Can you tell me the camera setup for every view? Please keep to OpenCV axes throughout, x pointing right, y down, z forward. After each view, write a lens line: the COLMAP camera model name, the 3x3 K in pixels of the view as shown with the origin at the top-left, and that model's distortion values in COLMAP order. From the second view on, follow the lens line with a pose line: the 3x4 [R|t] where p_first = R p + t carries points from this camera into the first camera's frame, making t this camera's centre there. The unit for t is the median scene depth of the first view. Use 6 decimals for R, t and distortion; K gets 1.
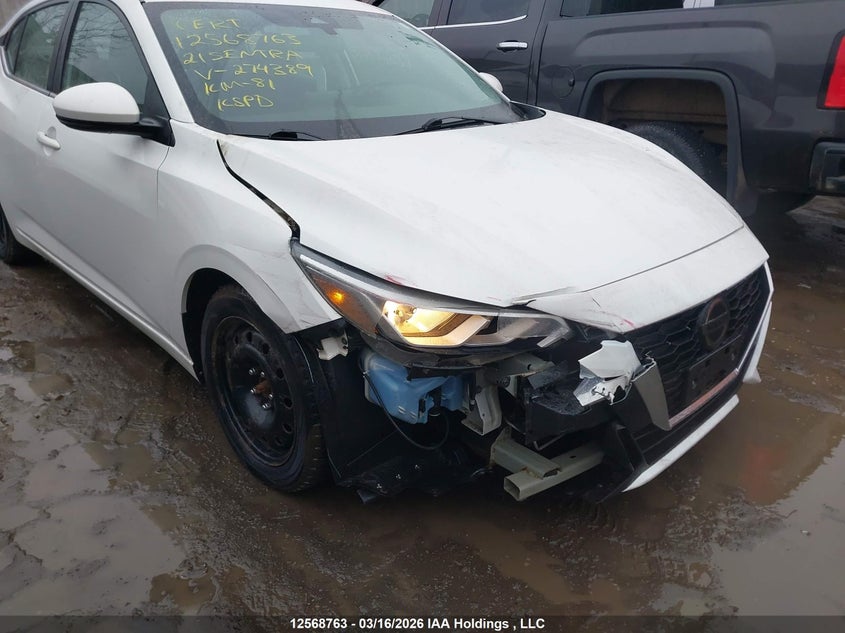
lens RADIAL K [[656.8, 0, 422.5], [0, 656.8, 316.5], [0, 0, 1]] dist [0.041410, -0.071603]
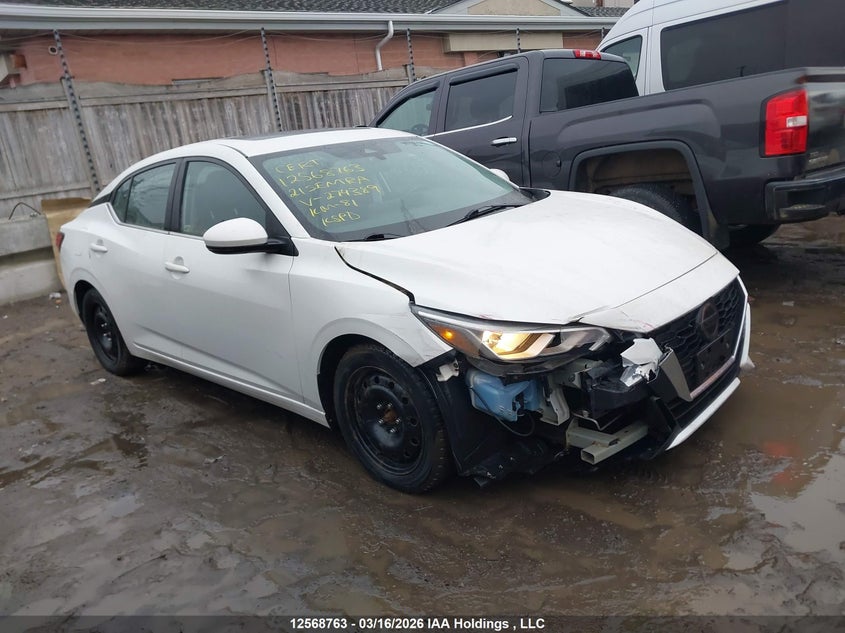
lens RADIAL K [[717.1, 0, 391.6], [0, 717.1, 315.5], [0, 0, 1]] dist [0.099260, -0.312227]
pose [[0.989693, -0.143166, -0.003314, -0.212306], [0.141246, 0.979711, -0.142184, 0.119703], [0.023602, 0.140251, 0.989835, -0.524072]]
